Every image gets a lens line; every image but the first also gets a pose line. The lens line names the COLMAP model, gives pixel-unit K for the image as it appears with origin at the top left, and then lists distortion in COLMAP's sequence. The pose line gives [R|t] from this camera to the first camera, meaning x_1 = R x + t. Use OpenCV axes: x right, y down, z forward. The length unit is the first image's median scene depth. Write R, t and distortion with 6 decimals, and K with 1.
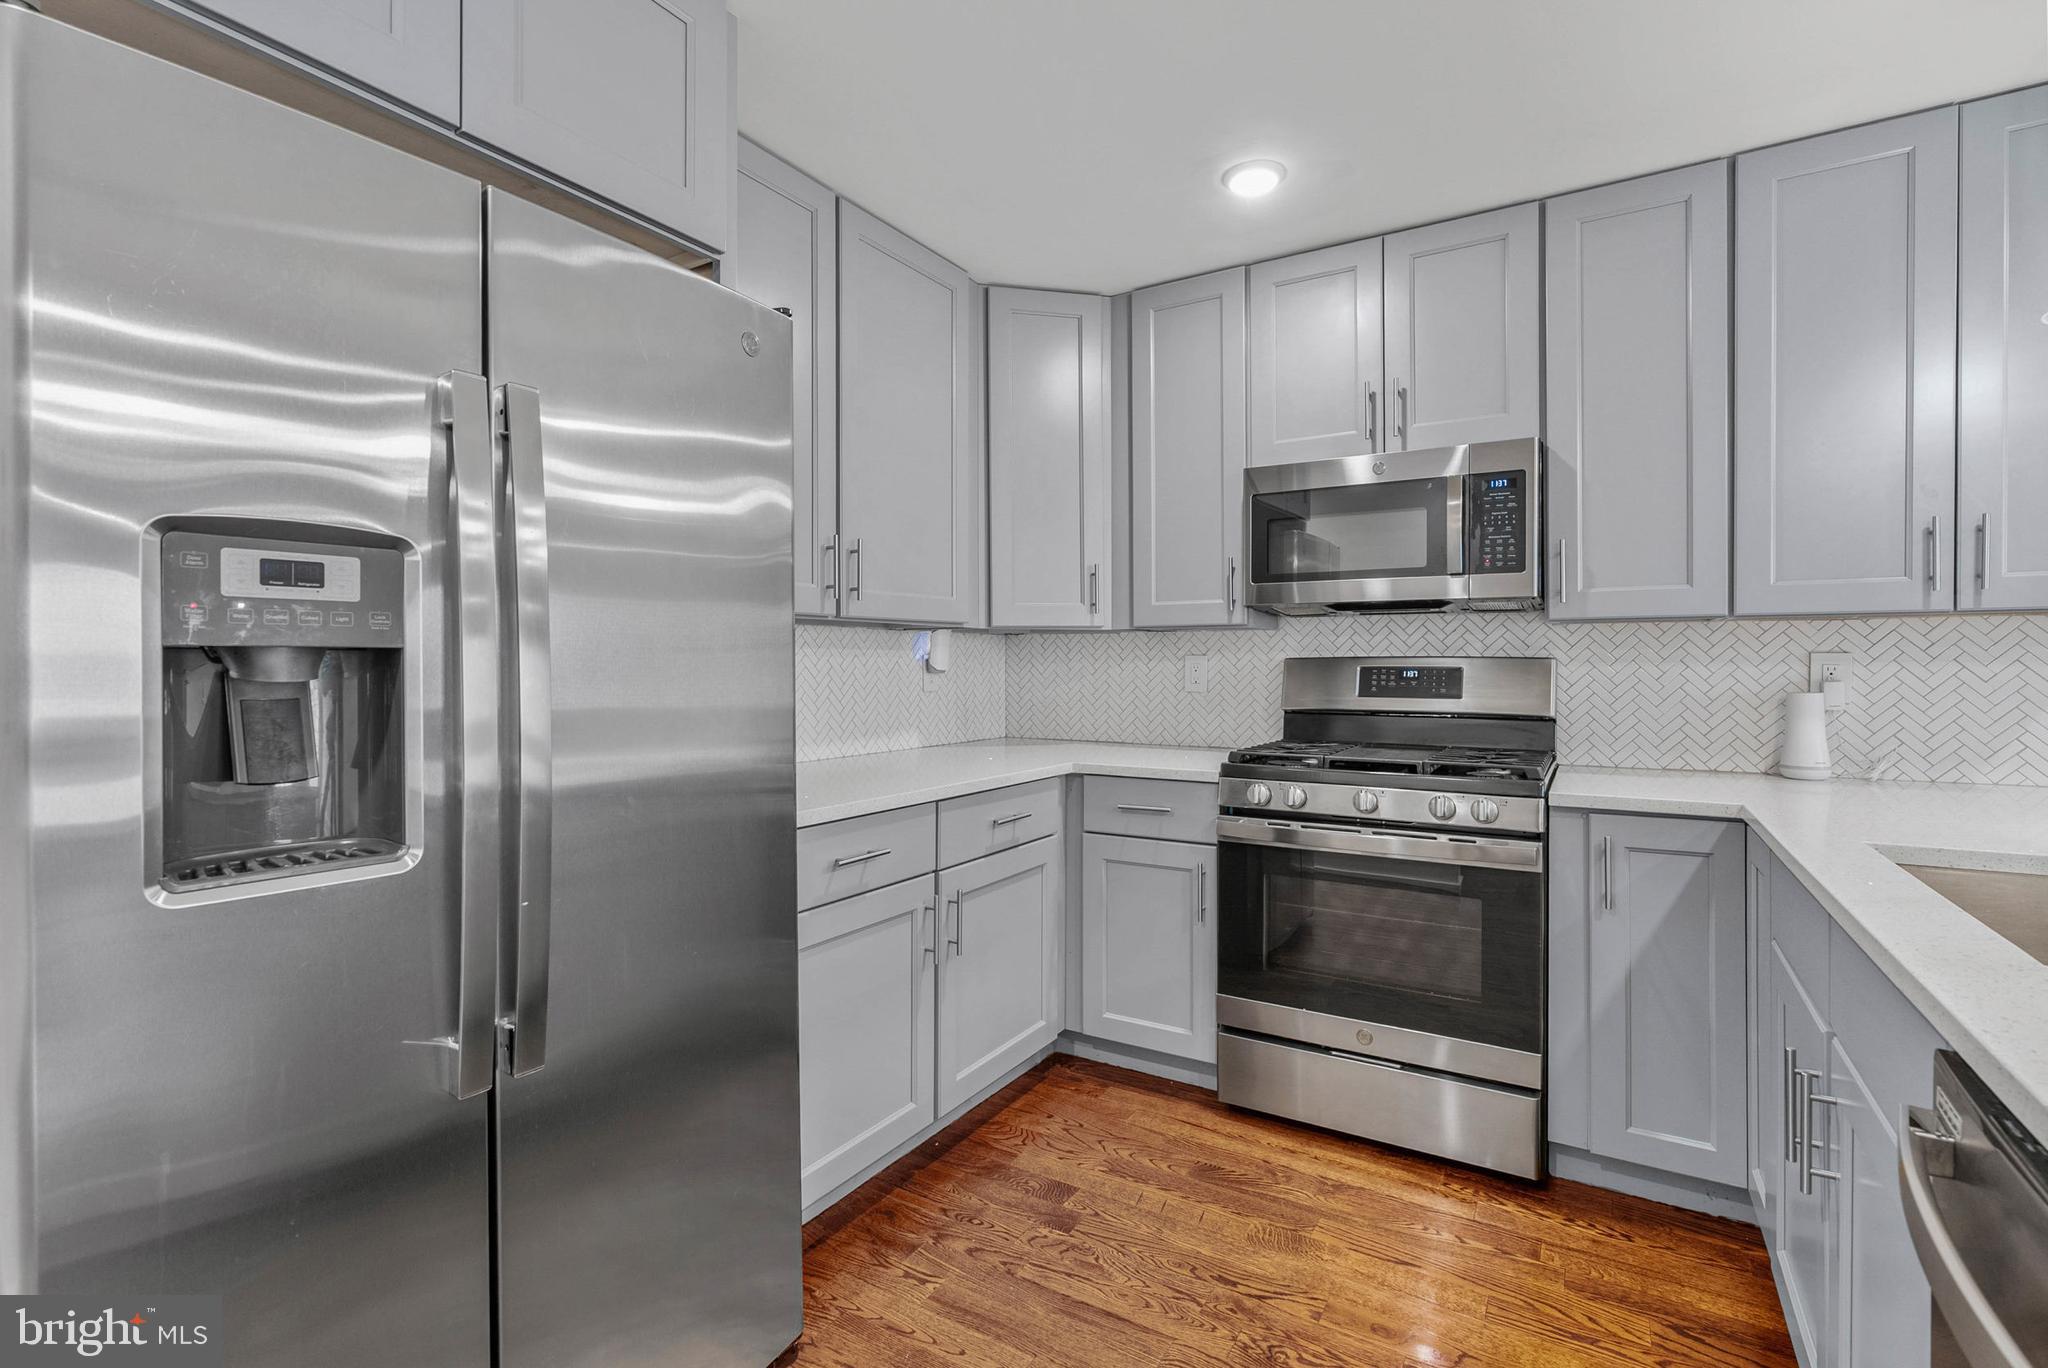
lens RADIAL K [[940.4, 0, 1025.0], [0, 940.4, 664.9], [0, 0, 1]] dist [-0.004094, -0.000114]
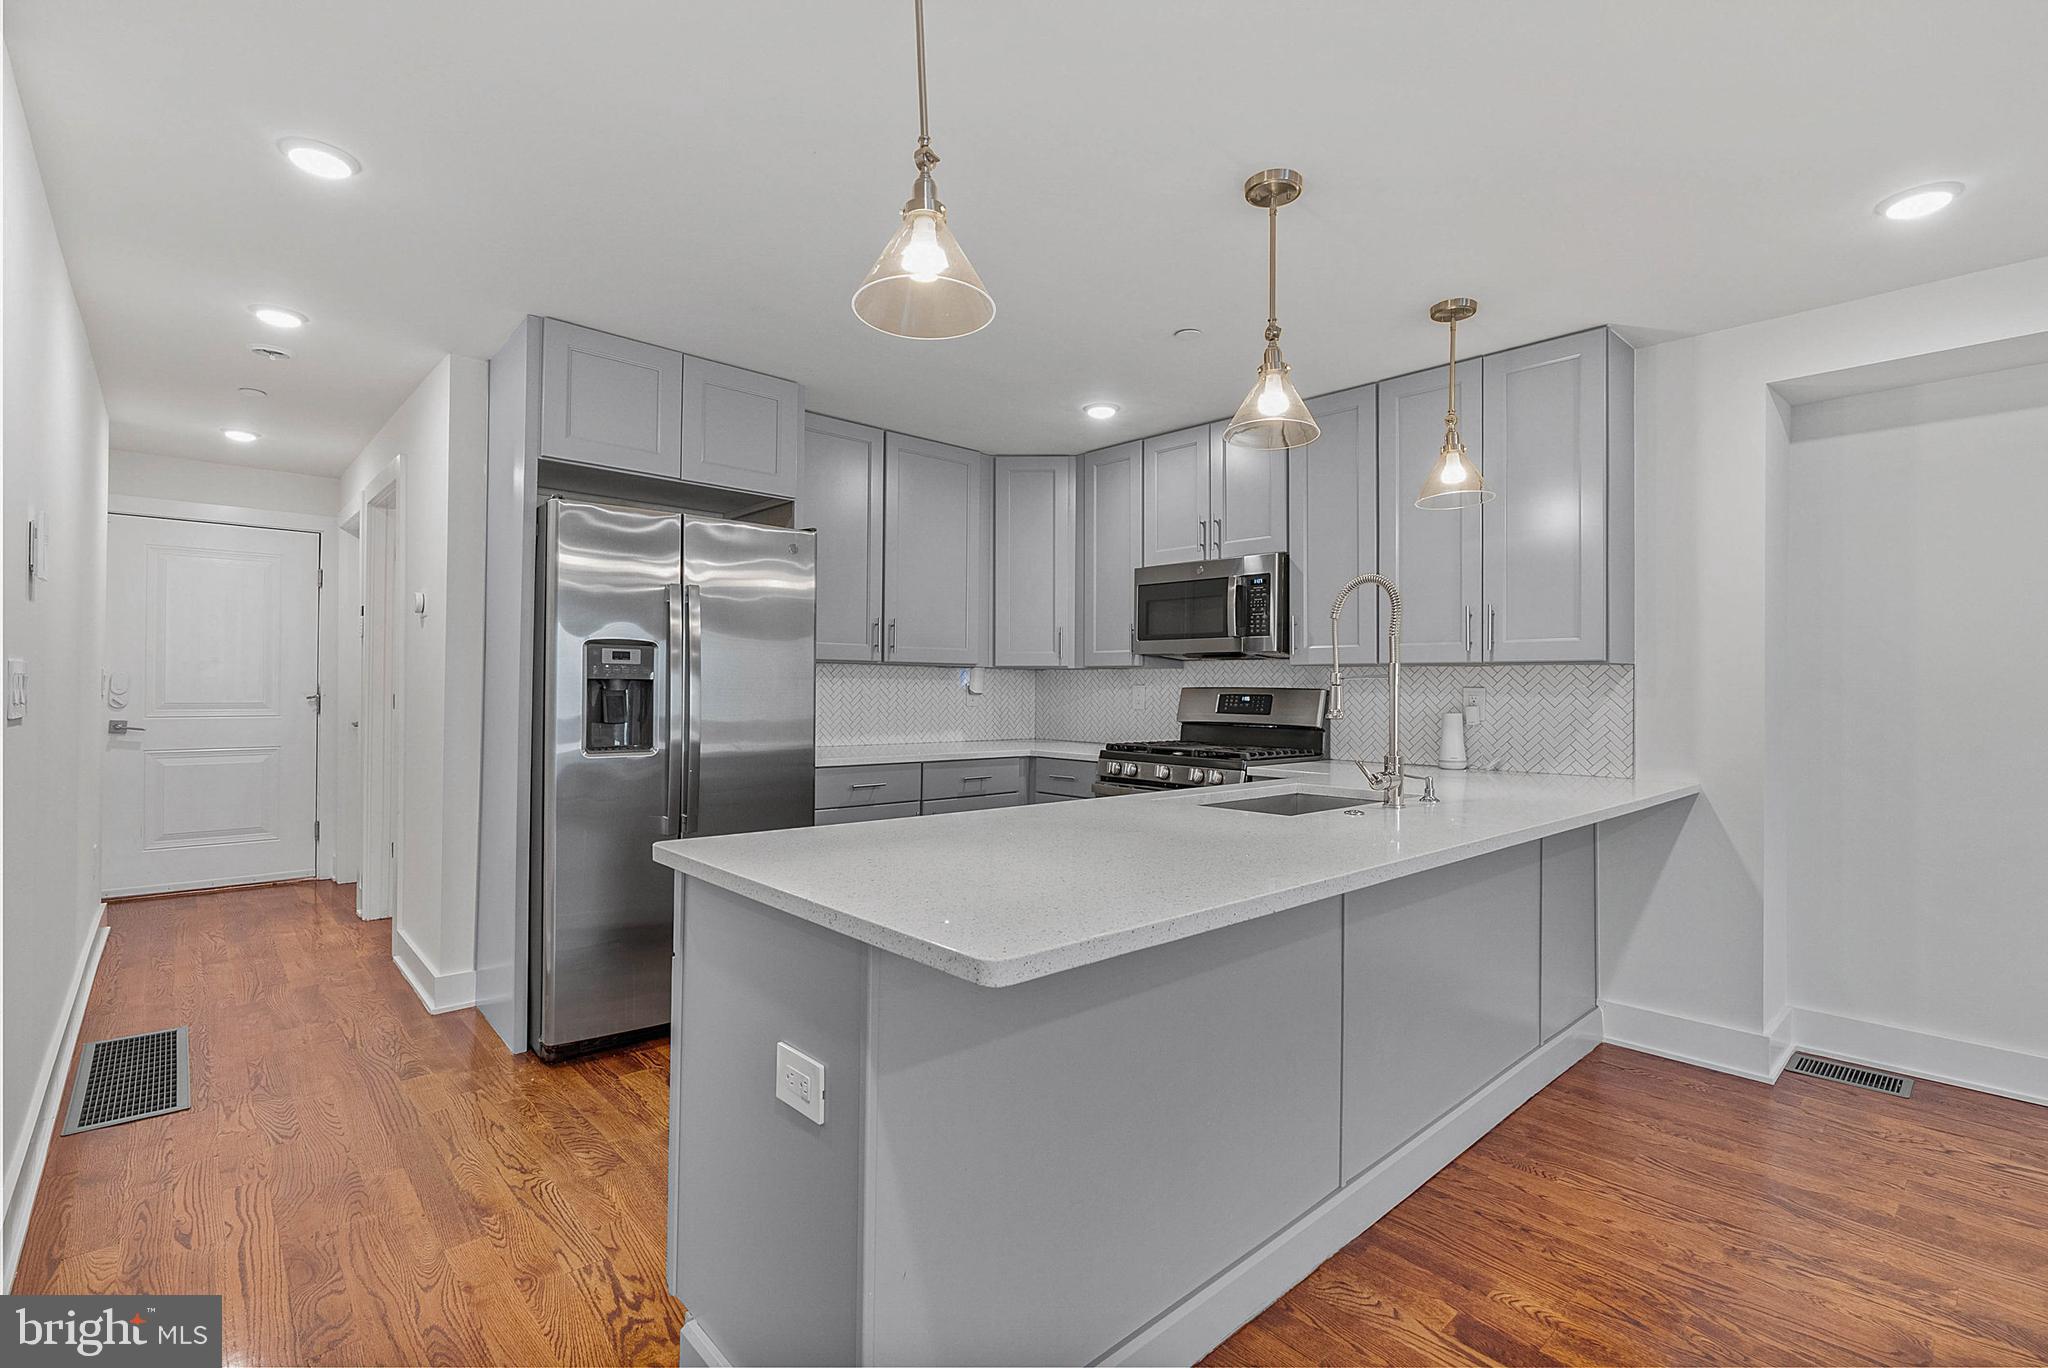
lens RADIAL K [[940.4, 0, 1013.3], [0, 940.4, 687.6], [0, 0, 1]] dist [-0.004094, -0.000114]
pose [[0.958360, 0.011073, -0.285348, 0.557529], [-0.012621, 0.999914, -0.003588, 0.001670], [0.285284, 0.007040, 0.958417, -0.664216]]
